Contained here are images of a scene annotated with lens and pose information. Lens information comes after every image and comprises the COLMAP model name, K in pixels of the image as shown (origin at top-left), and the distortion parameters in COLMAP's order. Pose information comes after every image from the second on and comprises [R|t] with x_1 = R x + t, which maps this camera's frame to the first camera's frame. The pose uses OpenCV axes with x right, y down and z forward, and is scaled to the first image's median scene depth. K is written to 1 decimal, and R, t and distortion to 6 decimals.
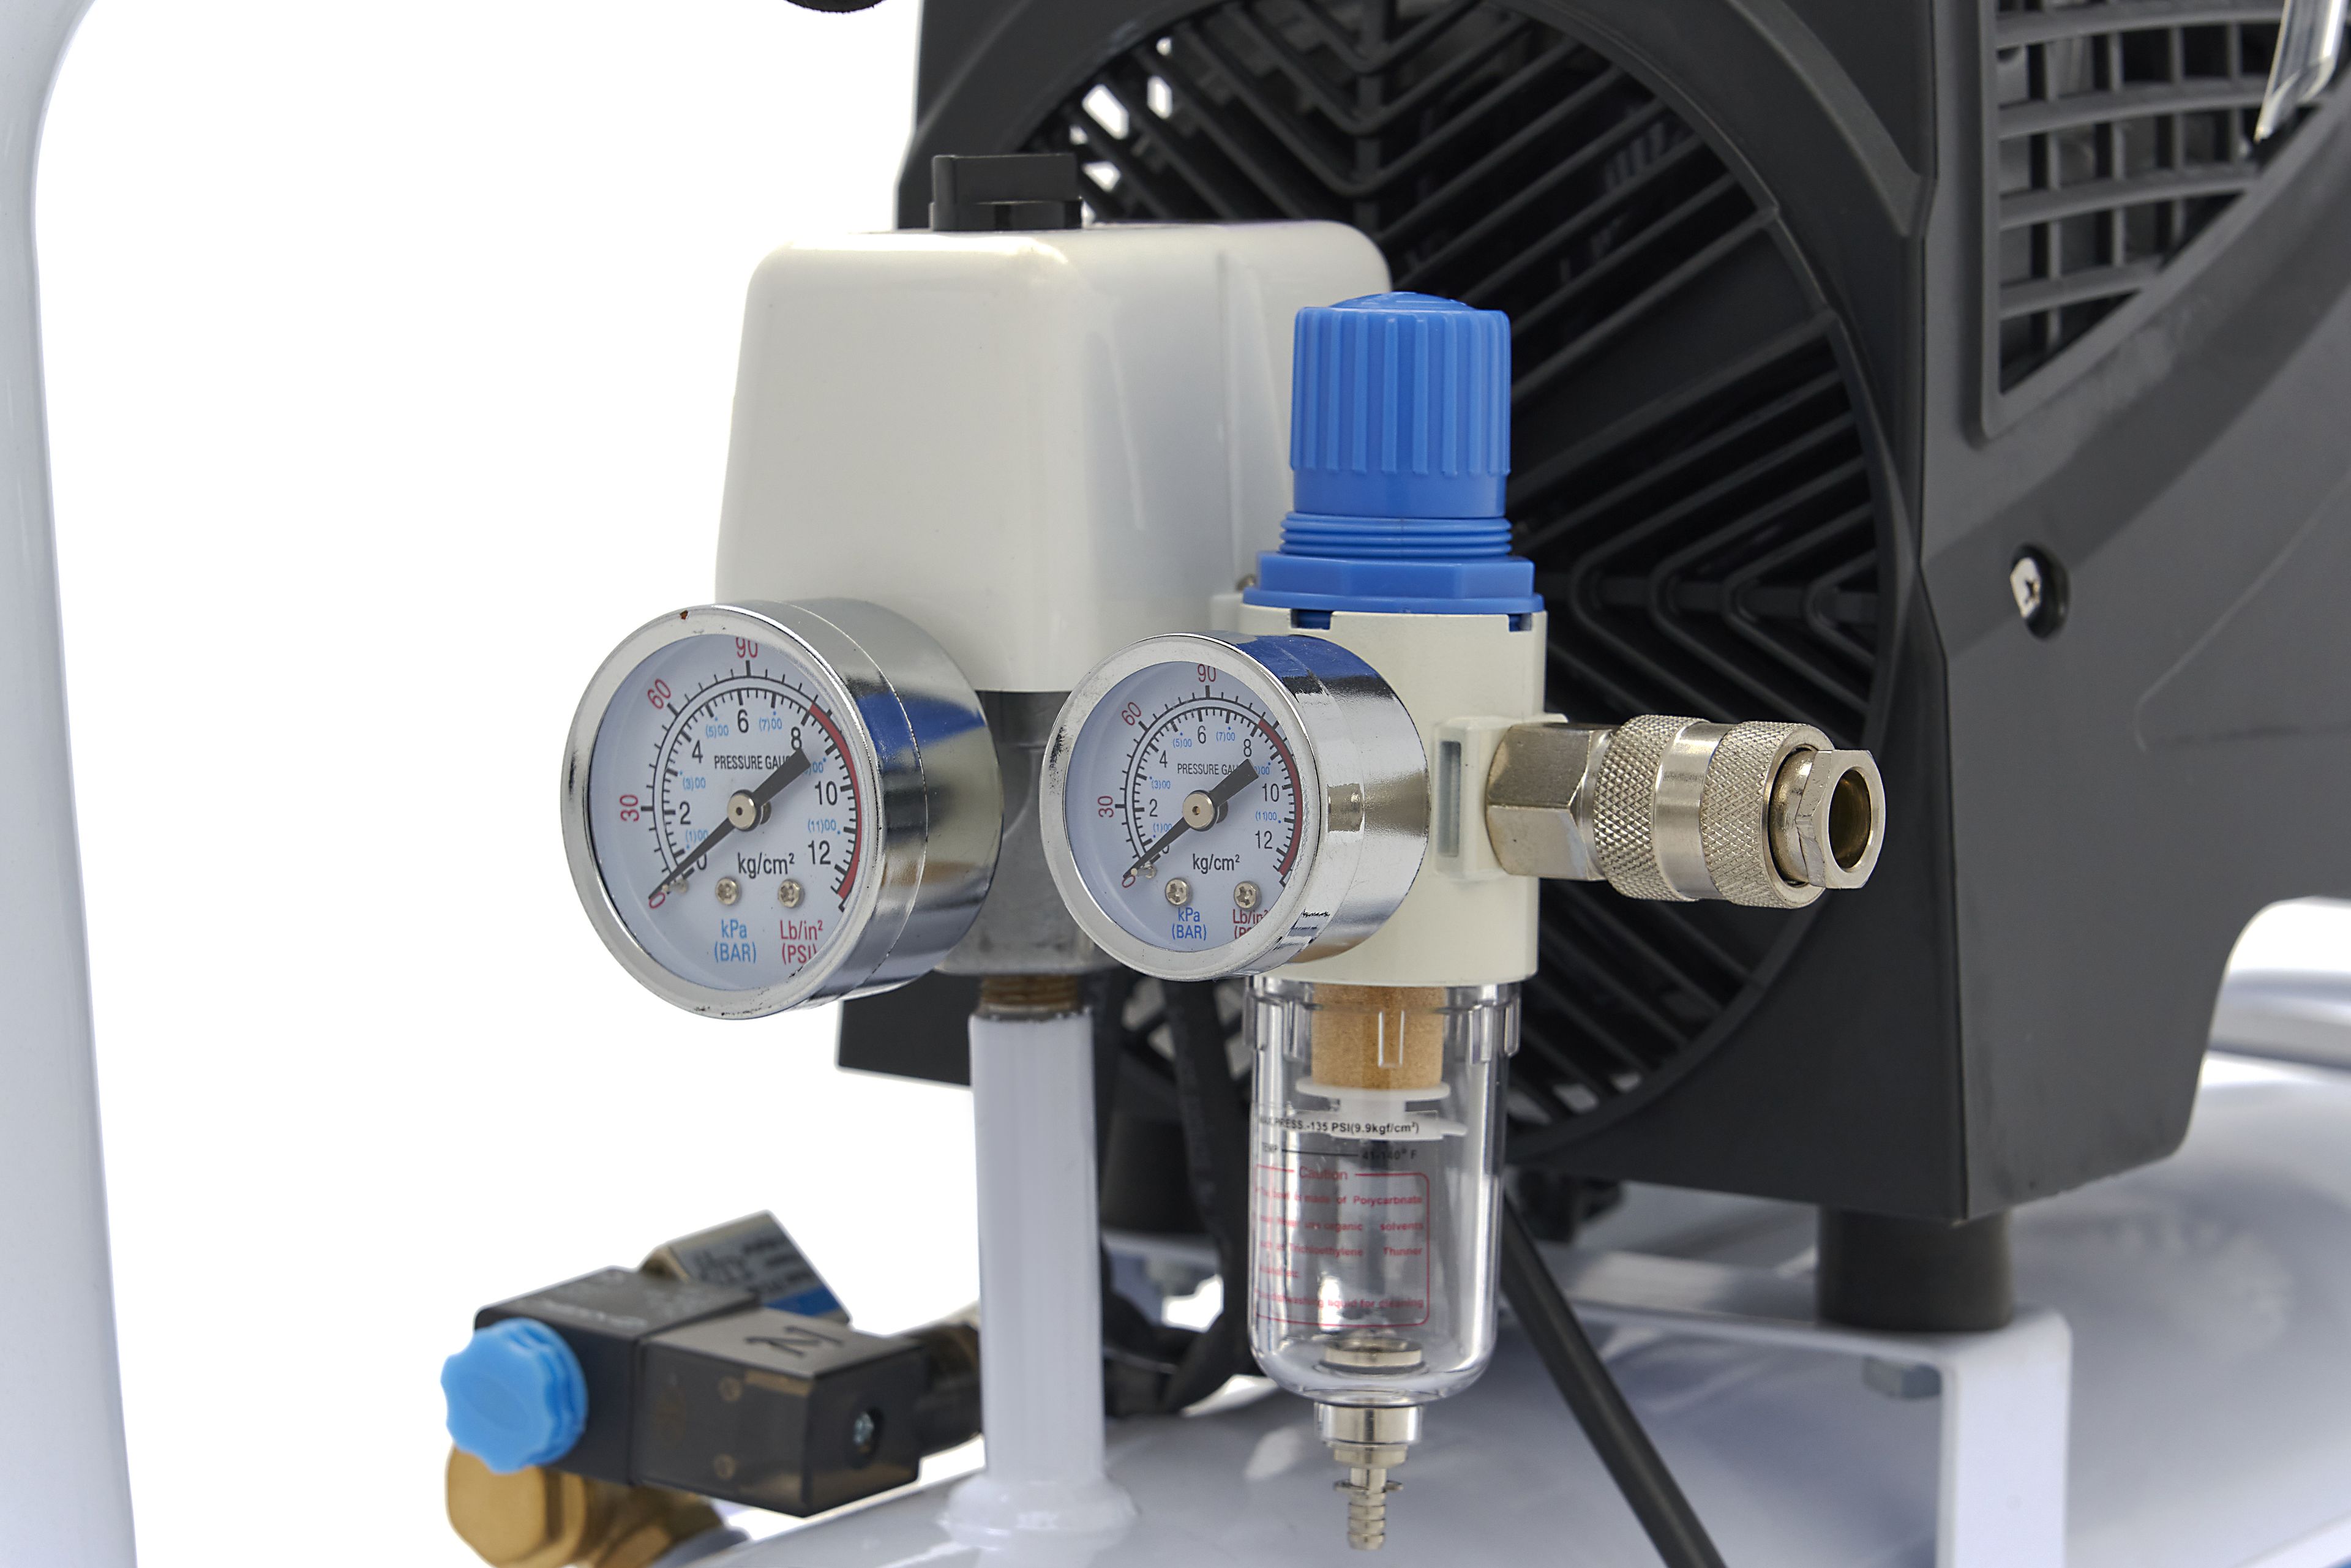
lens RADIAL K [[6972.1, 0, 1175.5], [0, 6972.1, 784.0], [0, 0, 1]] dist [-0.086302, 0.898091]
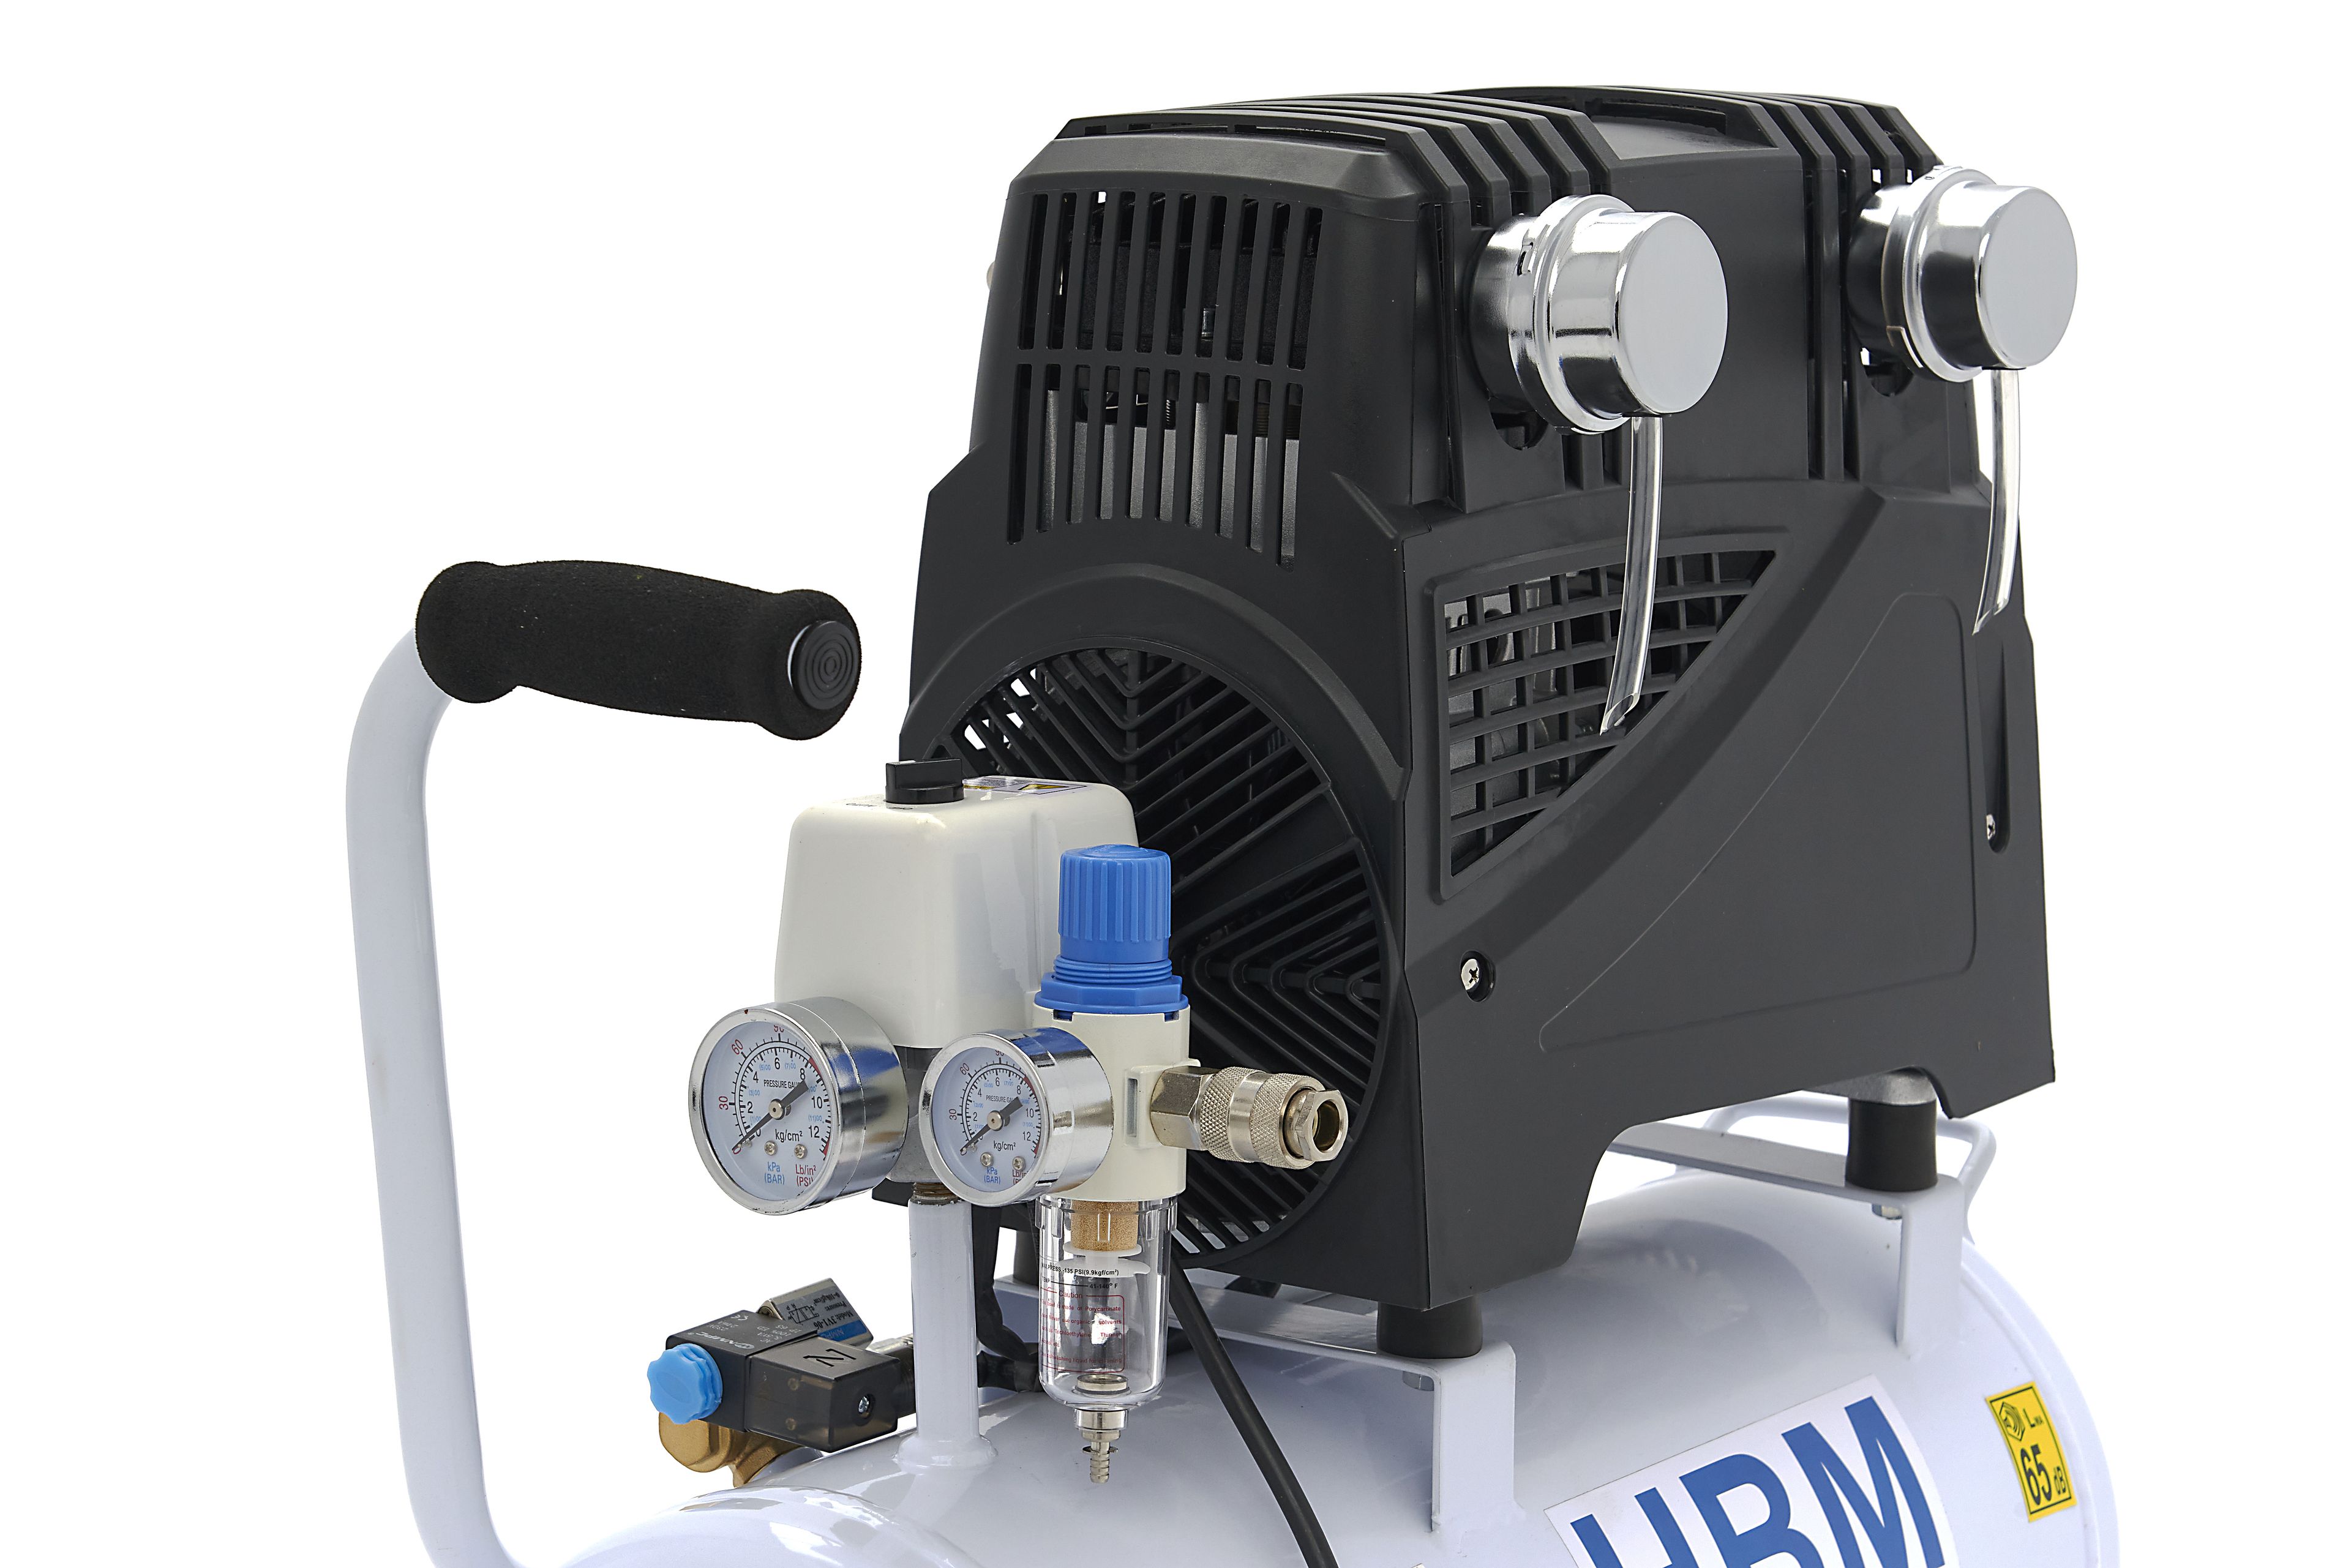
lens RADIAL K [[5280.9, 0, 1175.5], [0, 5280.9, 784.0], [0, 0, 1]] dist [0.031384, -0.474632]
pose [[0.997838, 0.006357, -0.065411, 0.145112], [-0.004816, 0.999708, 0.023683, -0.121777], [0.065543, -0.023317, 0.997577, -0.474452]]
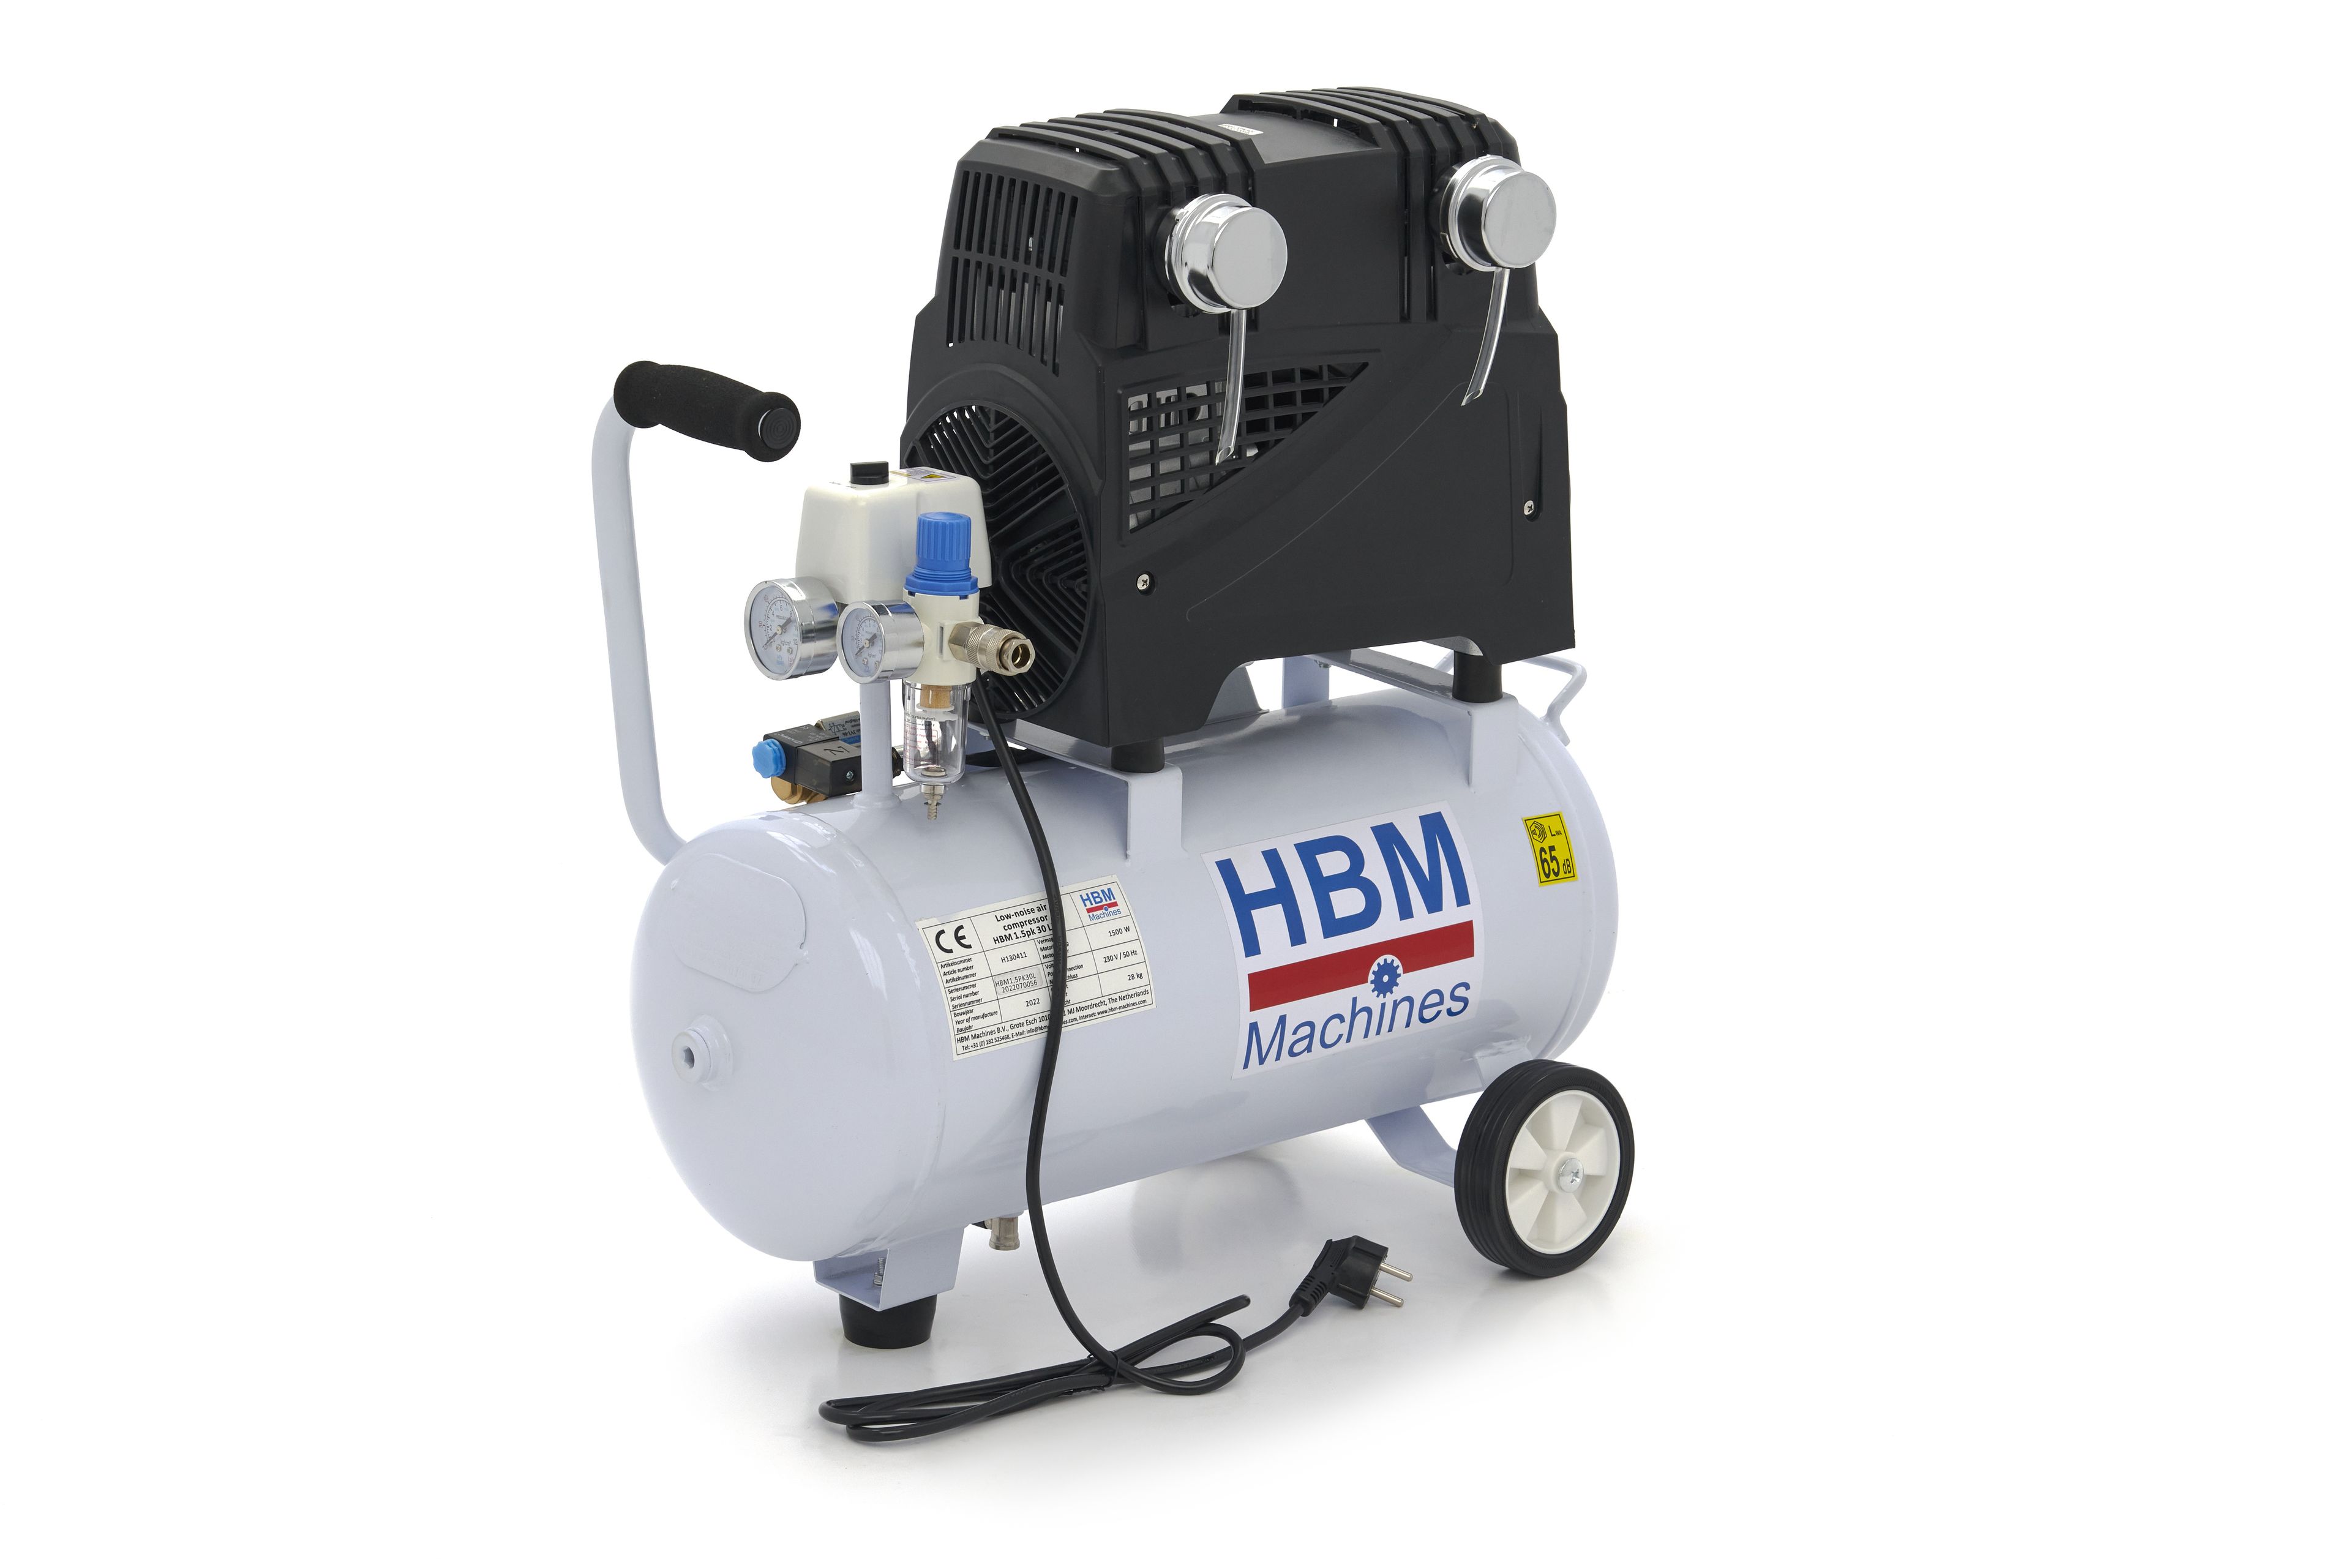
lens RADIAL K [[5769.7, 0, 1175.5], [0, 5769.7, 784.0], [0, 0, 1]] dist [-0.026905, 0.009073]
pose [[0.959281, 0.083295, -0.269891, 1.065126], [-0.046062, 0.988870, 0.141470, -0.390016], [0.278671, -0.123278, 0.952442, -2.140799]]
